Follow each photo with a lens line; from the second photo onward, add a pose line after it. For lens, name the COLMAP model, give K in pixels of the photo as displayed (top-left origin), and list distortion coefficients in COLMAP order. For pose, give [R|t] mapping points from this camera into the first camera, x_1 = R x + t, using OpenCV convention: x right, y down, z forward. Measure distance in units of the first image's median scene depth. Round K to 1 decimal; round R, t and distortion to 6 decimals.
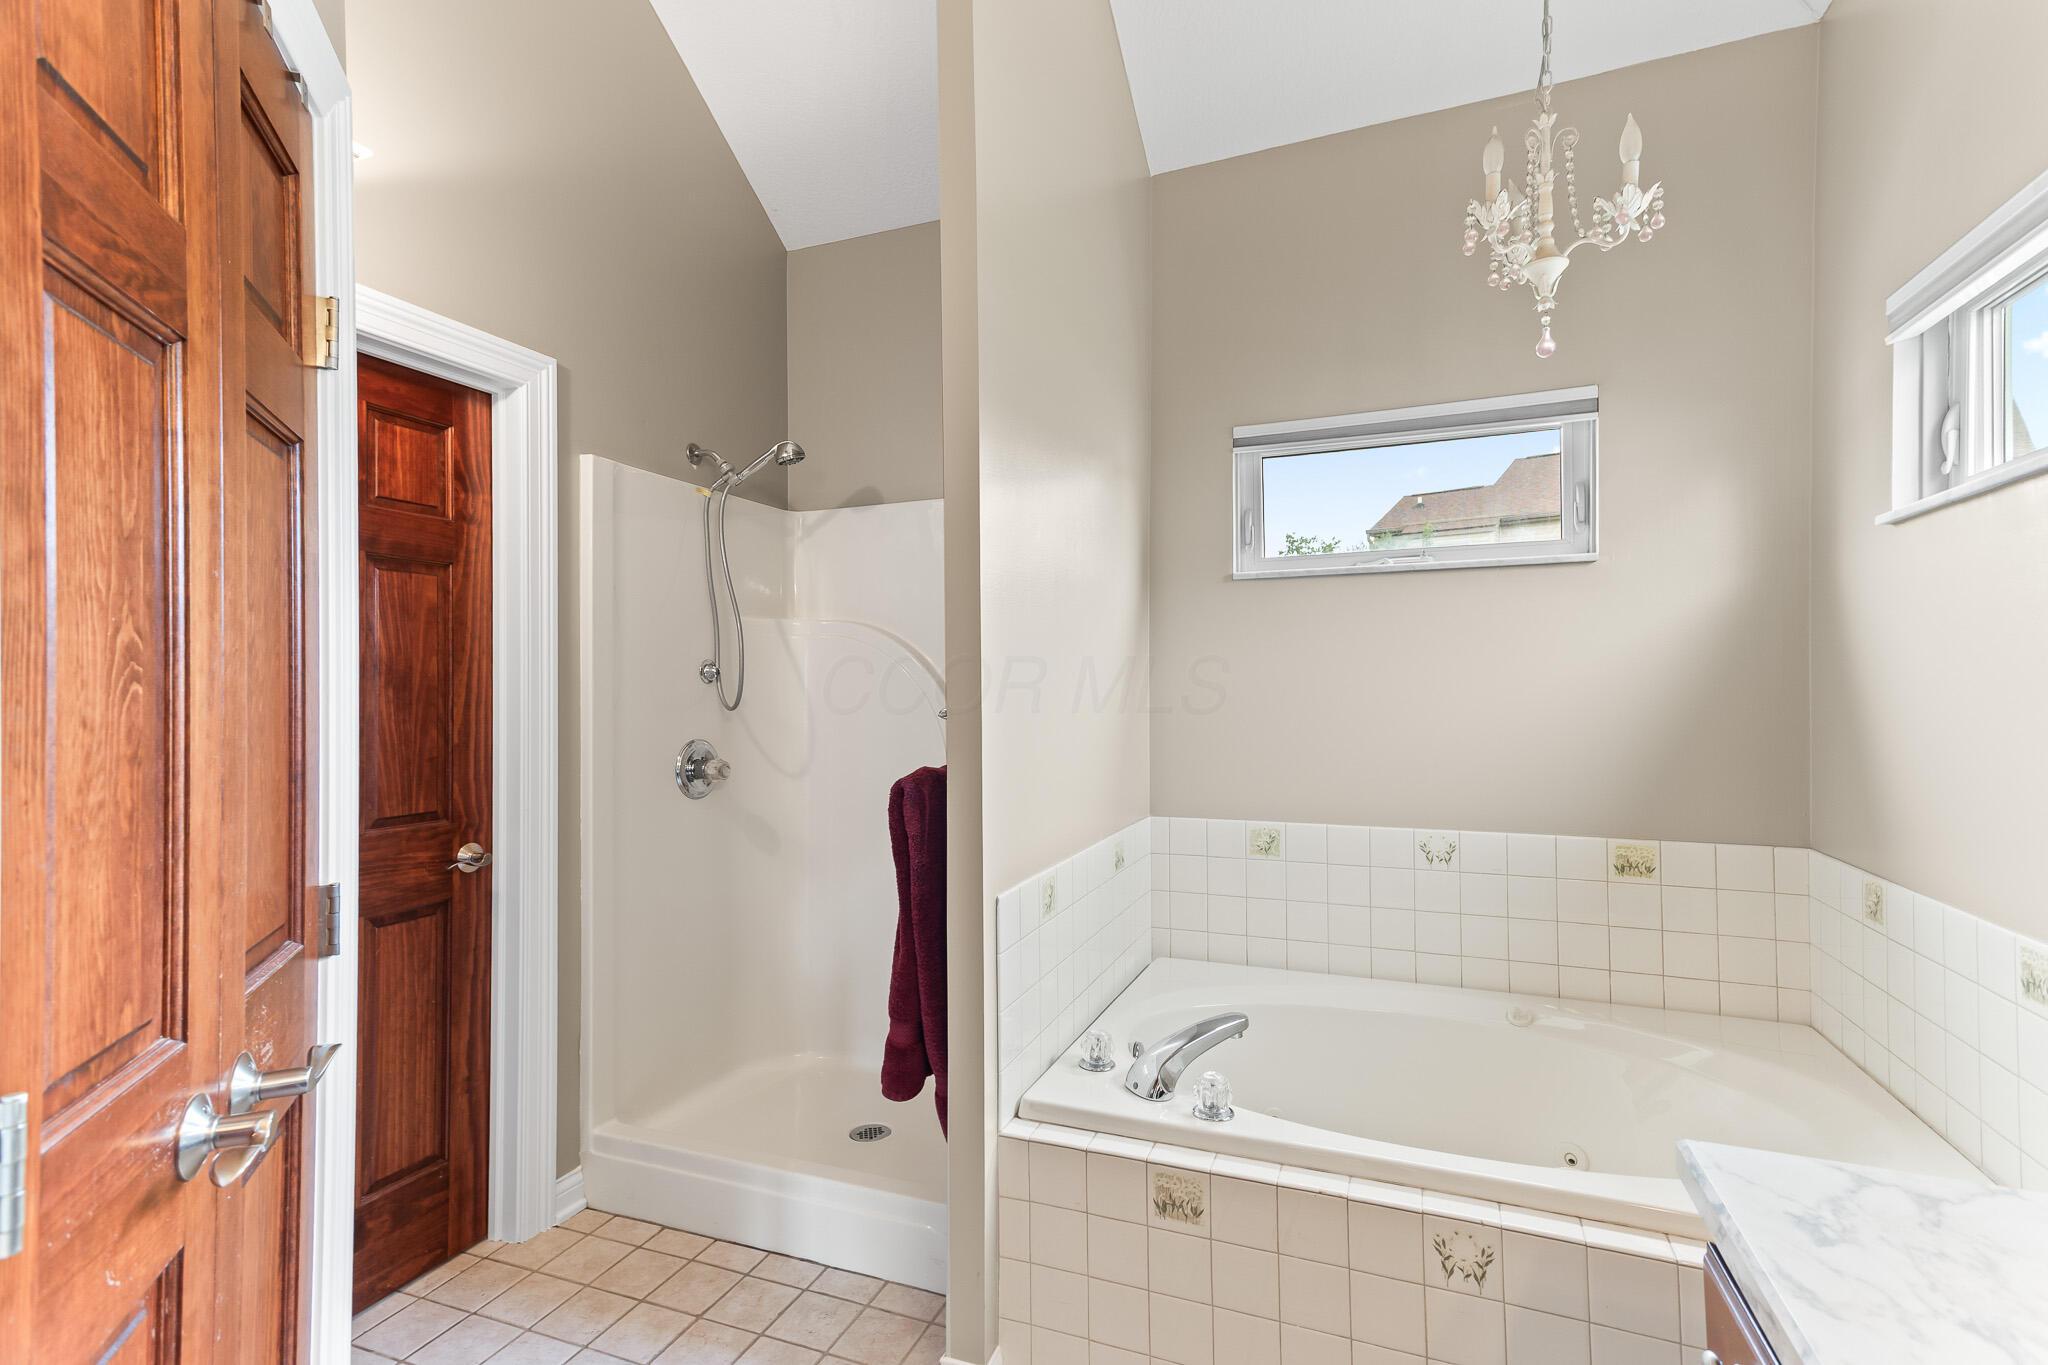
lens RADIAL K [[1004.9, 0, 966.4], [0, 1004.9, 687.4], [0, 0, 1]] dist [0.020109, 0.006175]
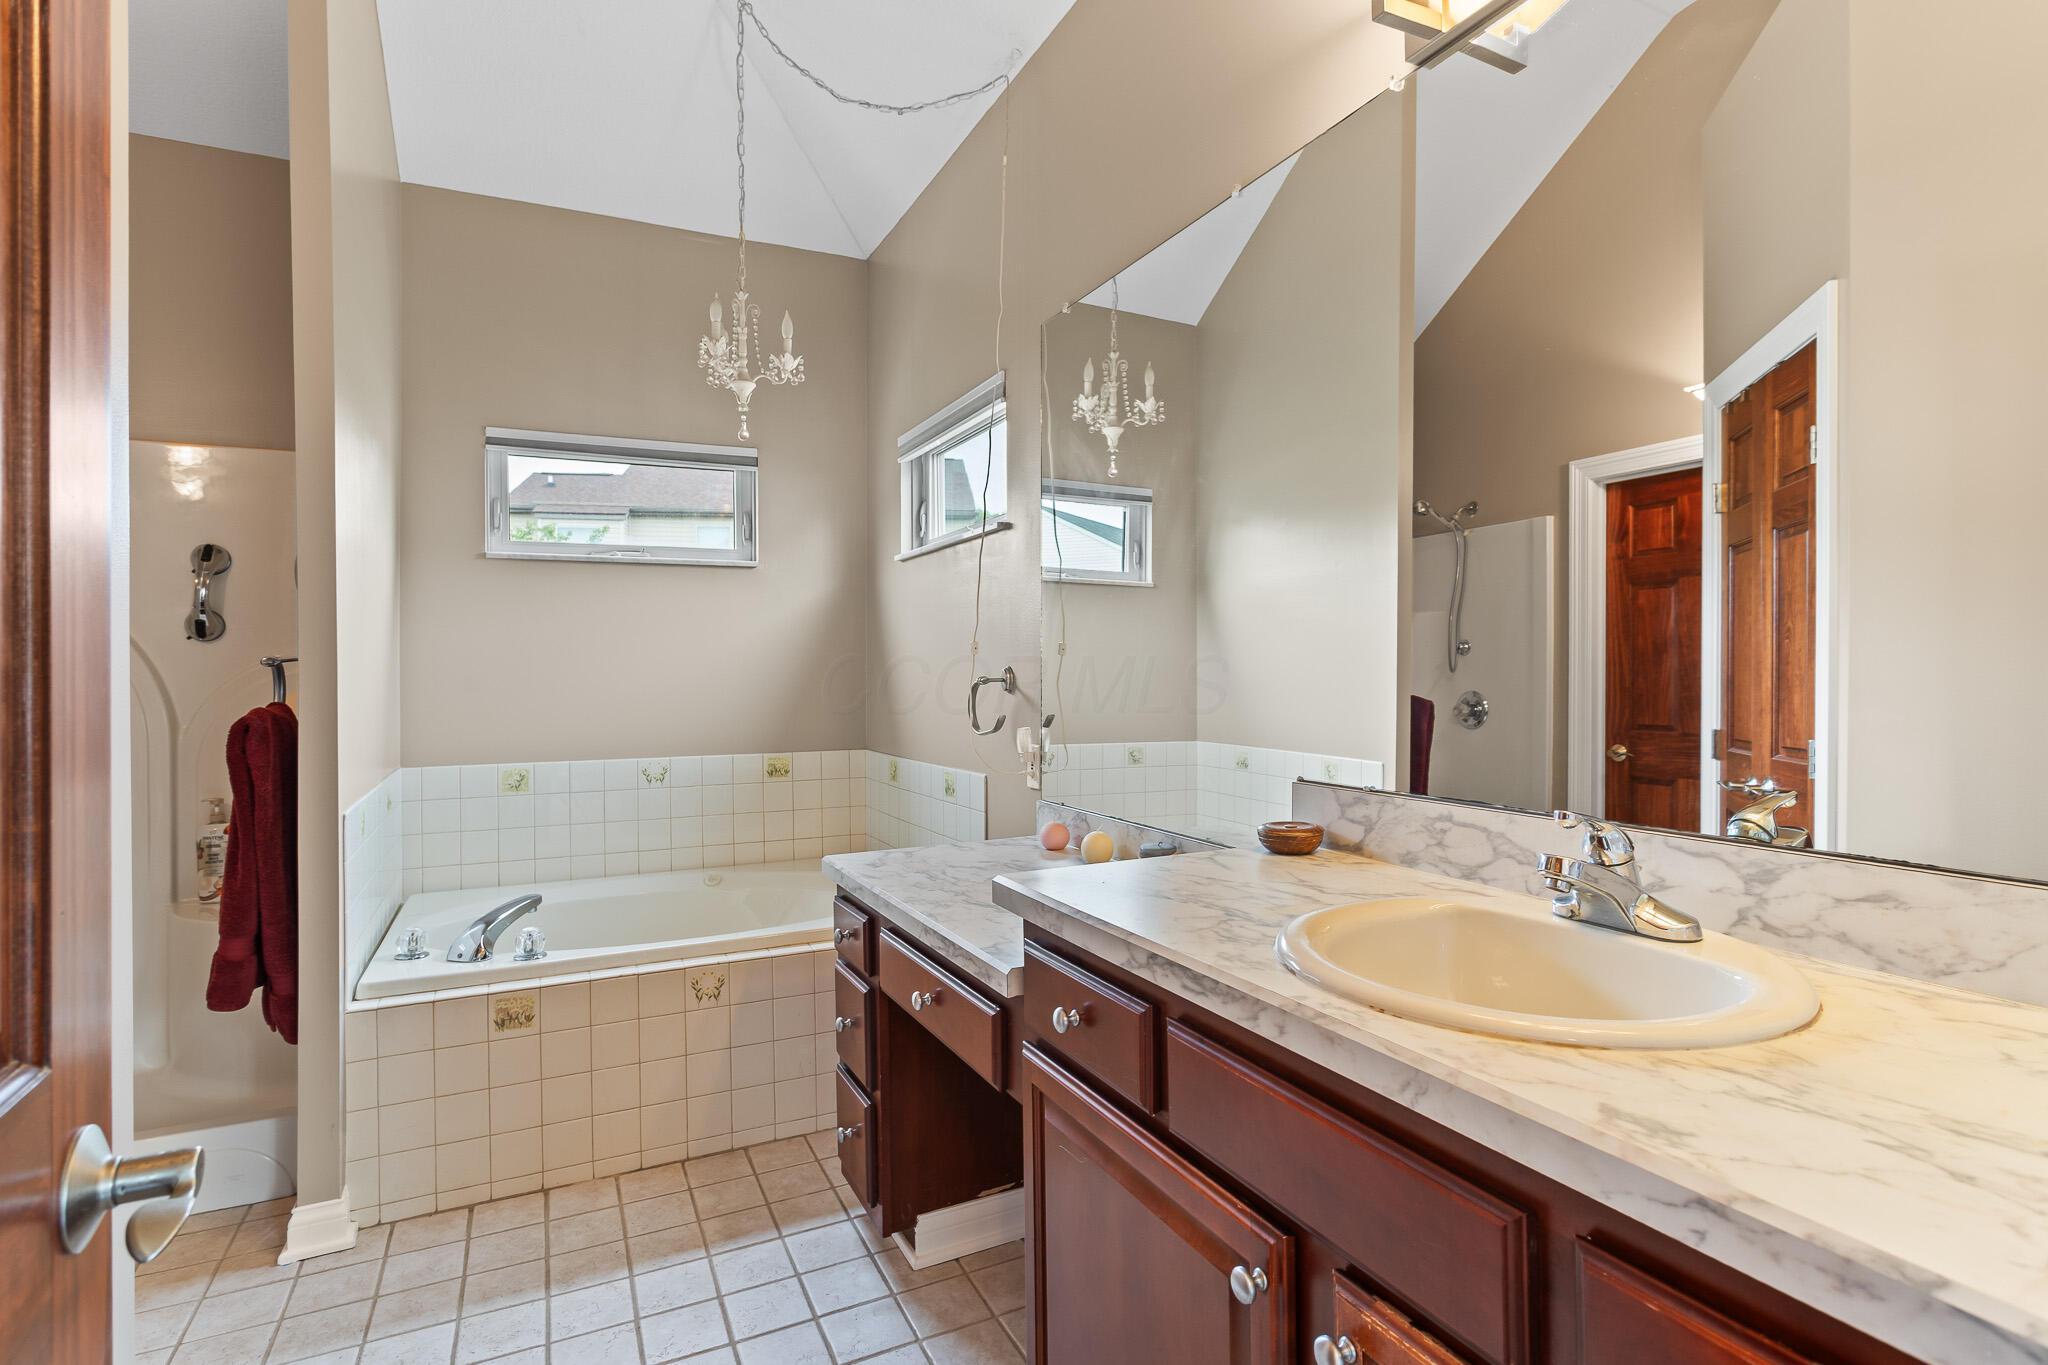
lens RADIAL K [[969.2, 0, 1041.3], [0, 969.2, 650.1], [0, 0, 1]] dist [0.003272, 0.000791]
pose [[0.641144, 0.012453, 0.767320, -0.295618], [0.002649, 0.999826, -0.018440, 0.035215], [-0.767416, 0.013856, 0.641000, -0.335456]]
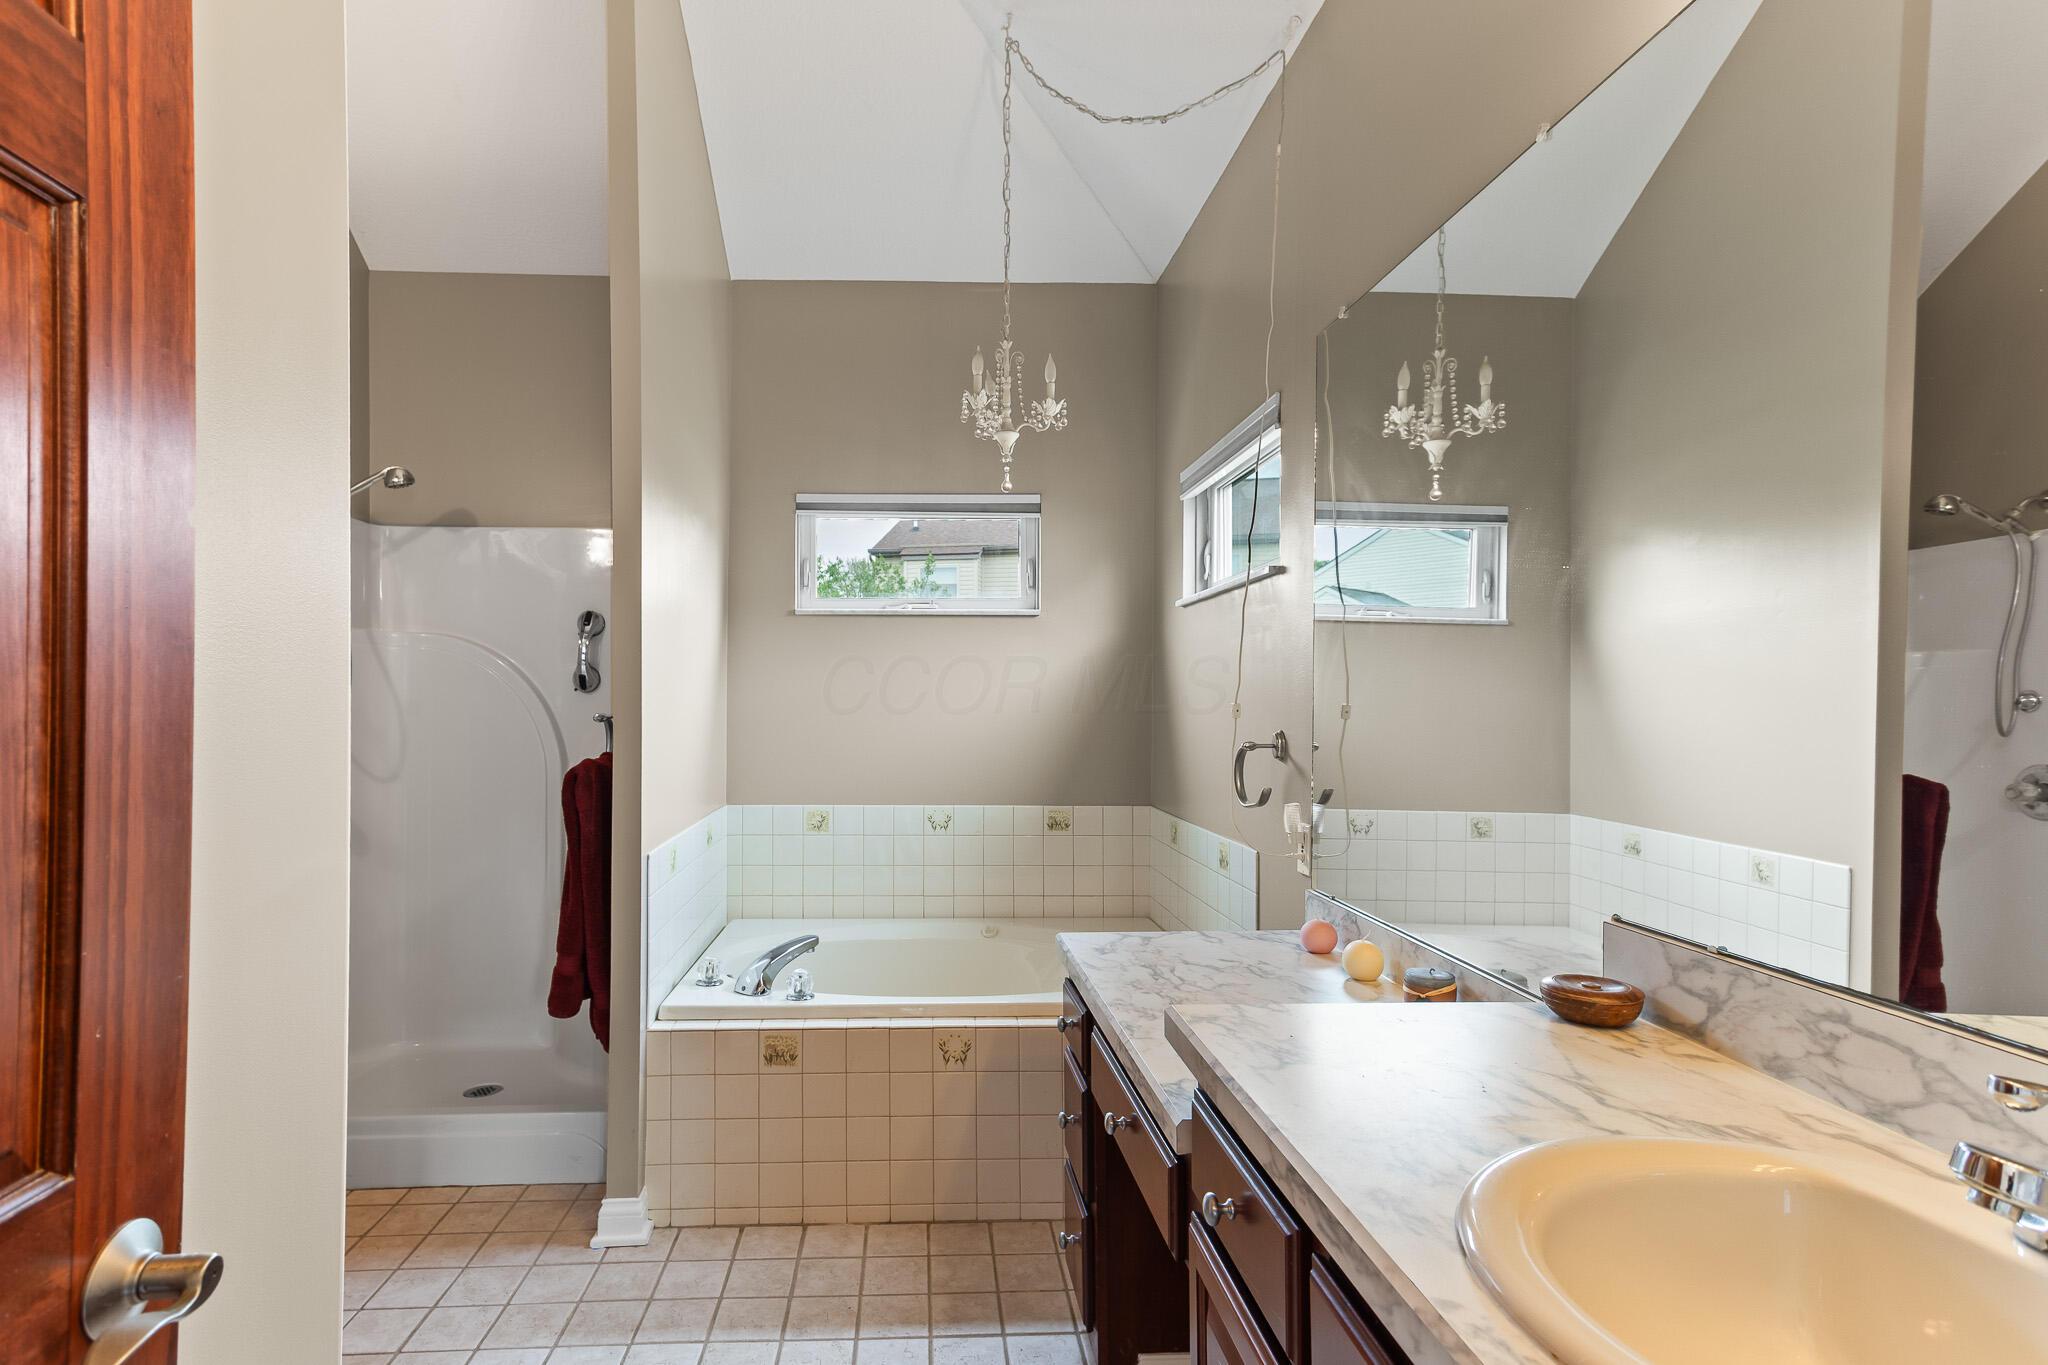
lens RADIAL K [[1004.9, 0, 966.4], [0, 1004.9, 687.4], [0, 0, 1]] dist [0.020109, 0.006175]
pose [[0.890849, 0.016239, 0.454008, -0.186758], [-0.010032, 0.999820, -0.016077, 0.003669], [-0.454188, 0.009767, 0.890852, -0.355233]]
